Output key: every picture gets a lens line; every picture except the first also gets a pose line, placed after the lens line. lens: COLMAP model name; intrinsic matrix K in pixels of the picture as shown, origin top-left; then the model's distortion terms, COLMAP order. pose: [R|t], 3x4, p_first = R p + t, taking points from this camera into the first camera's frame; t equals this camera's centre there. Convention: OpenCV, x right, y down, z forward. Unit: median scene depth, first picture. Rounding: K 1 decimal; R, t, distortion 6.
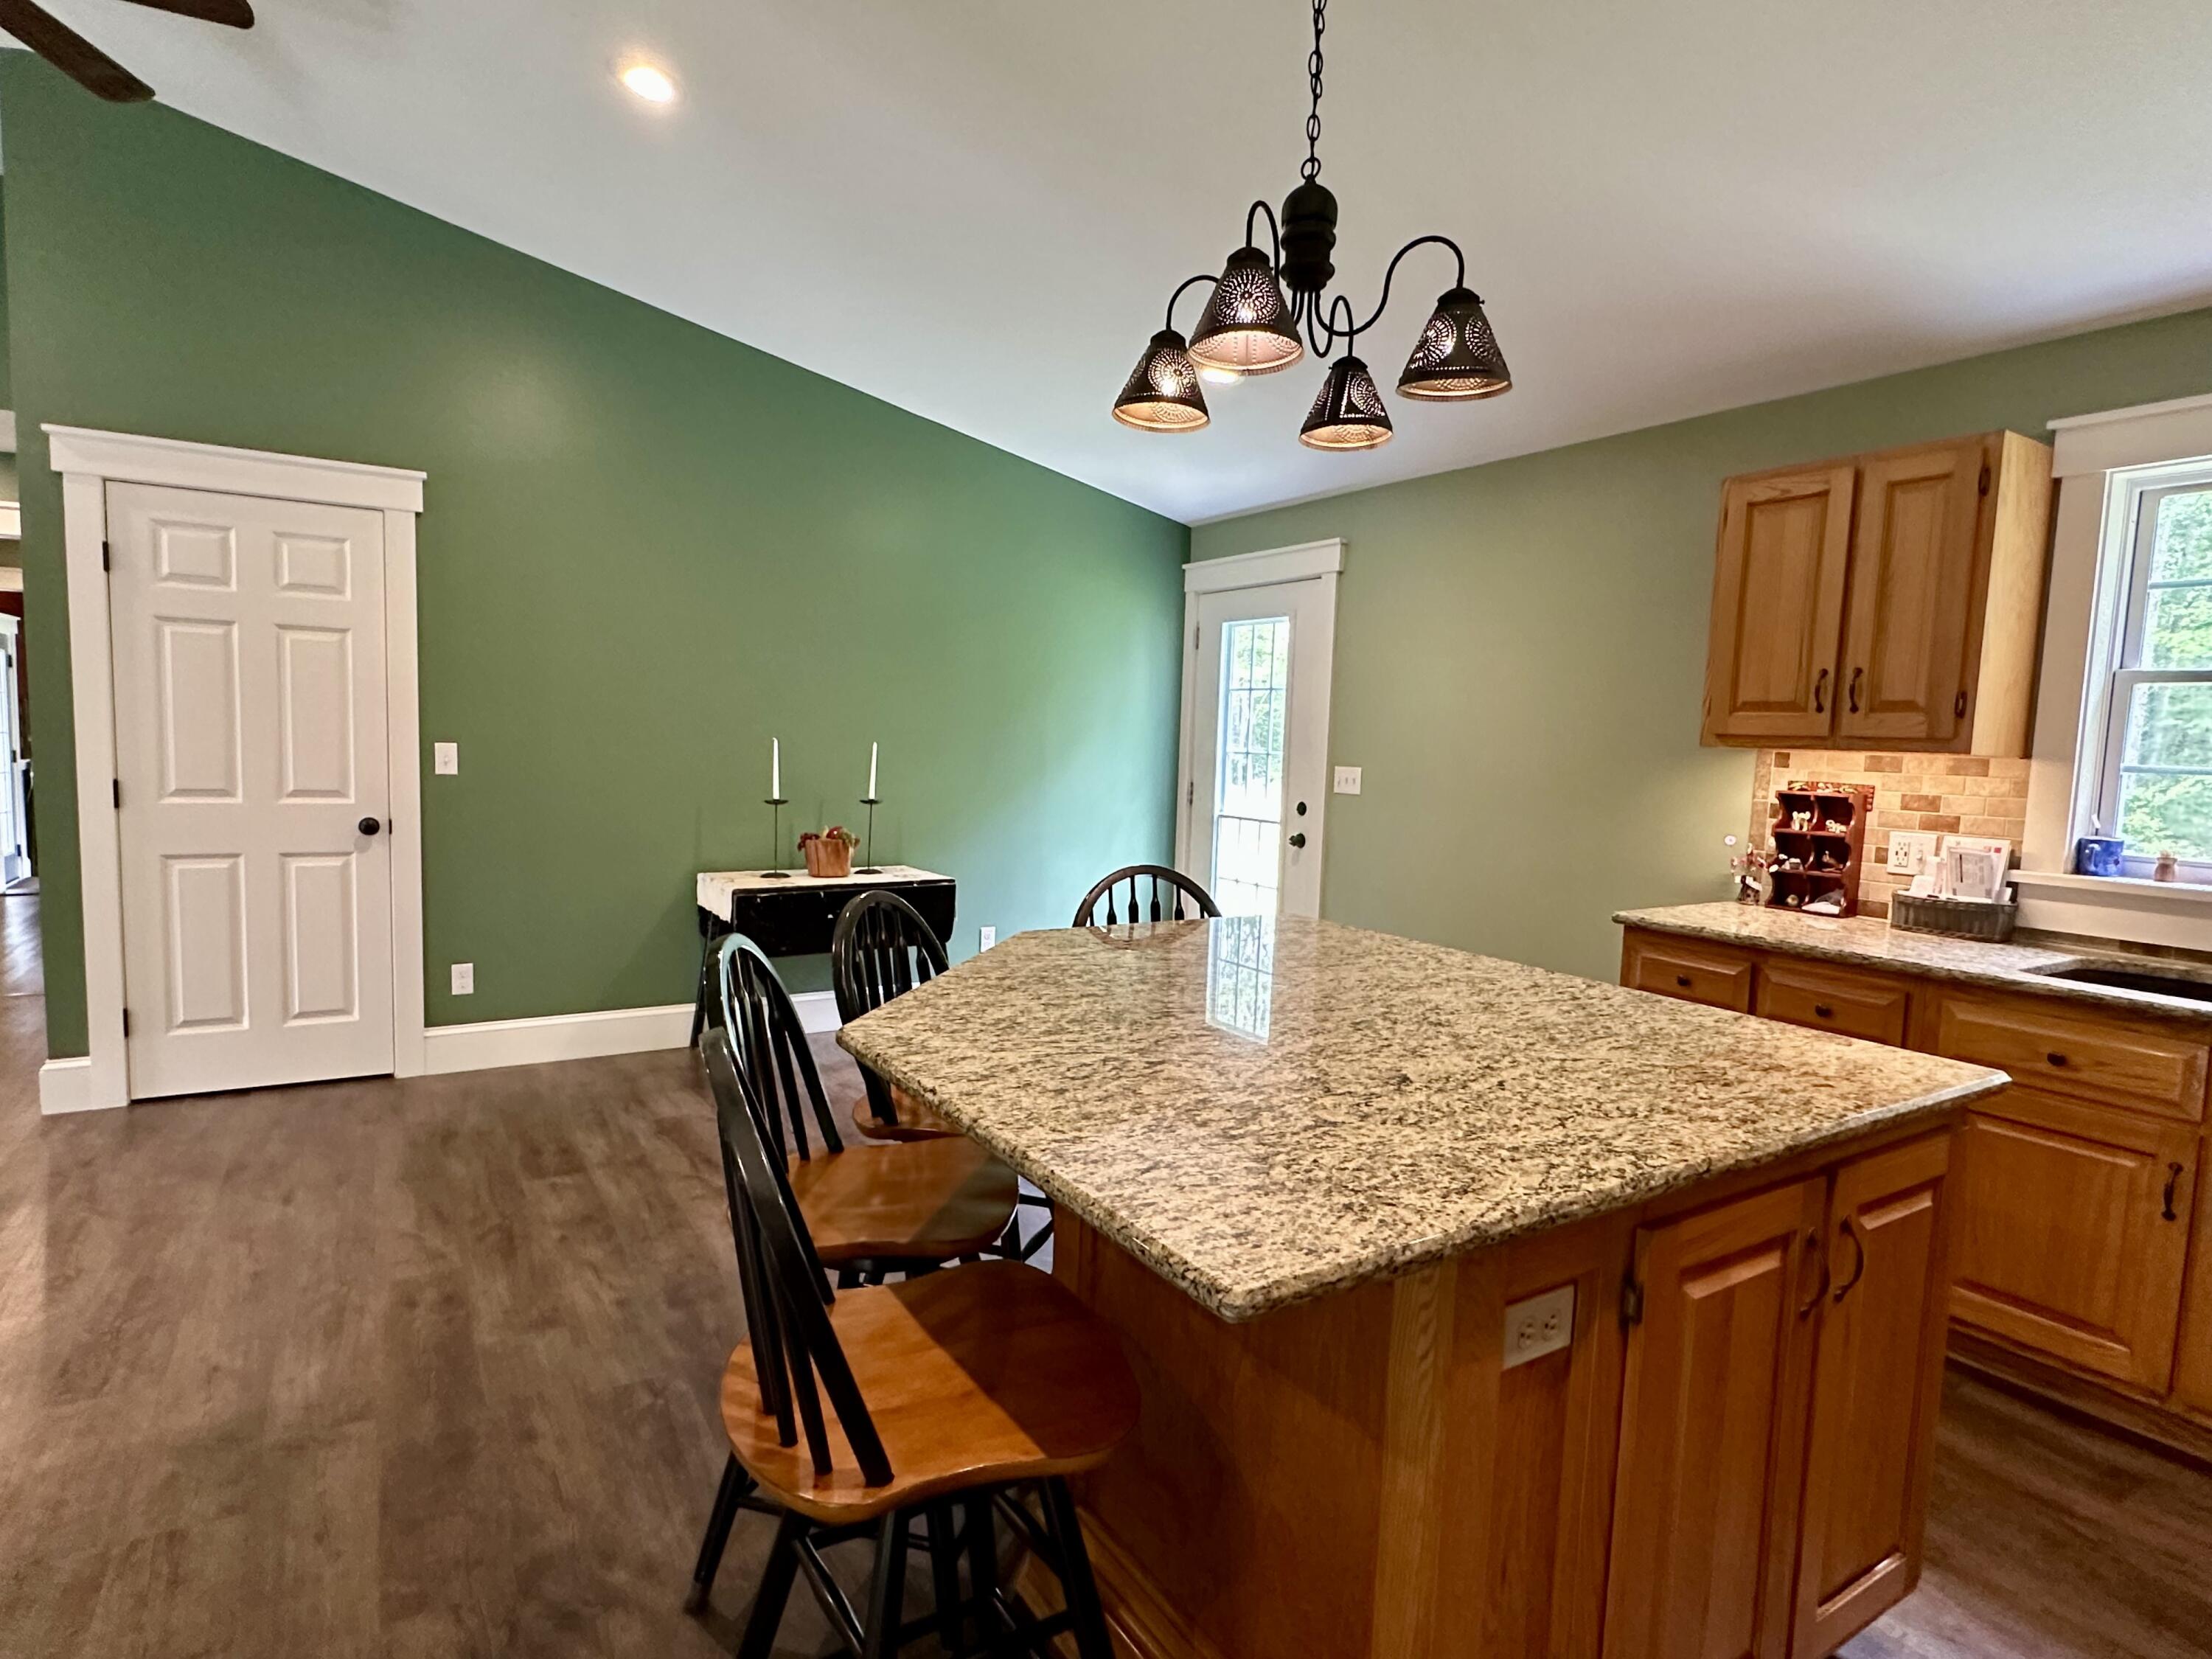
lens RADIAL K [[1171.5, 0, 1107.5], [0, 1171.5, 840.7], [0, 0, 1]] dist [-0.004790, 0.000477]
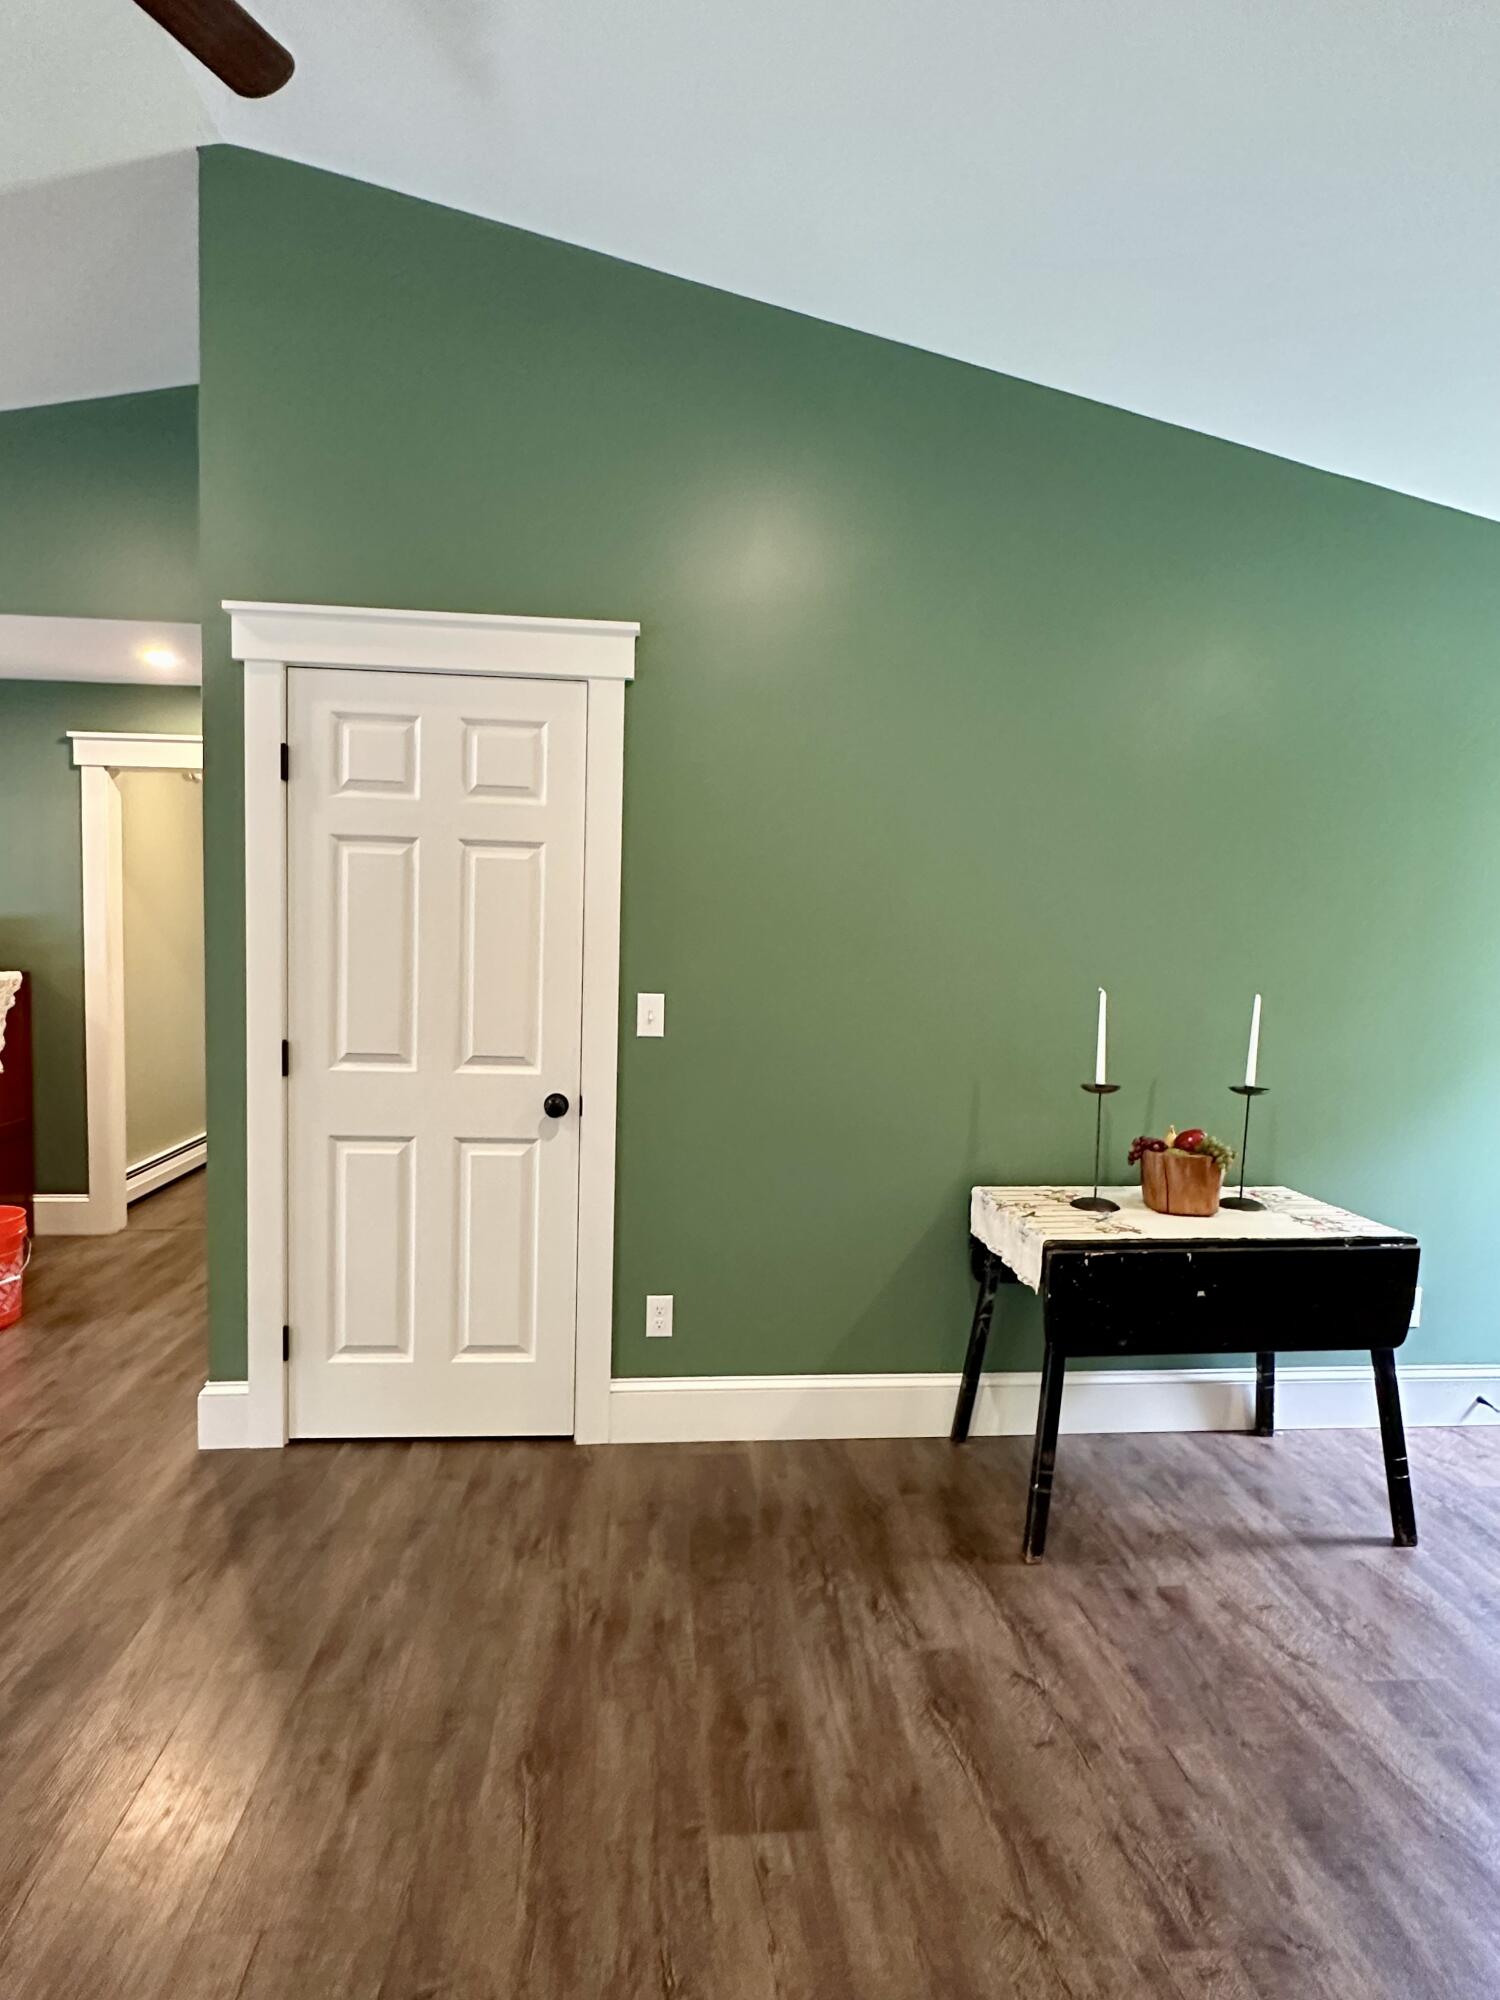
lens RADIAL K [[1059.2, 0, 742.9], [0, 1059.2, 1002.6], [0, 0, 1]] dist [-0.004790, 0.000477]
pose [[0.890988, 0.018421, -0.453653, -0.231361], [-0.037379, 0.998761, -0.032858, -0.062911], [0.452486, 0.046233, 0.890572, 0.471961]]
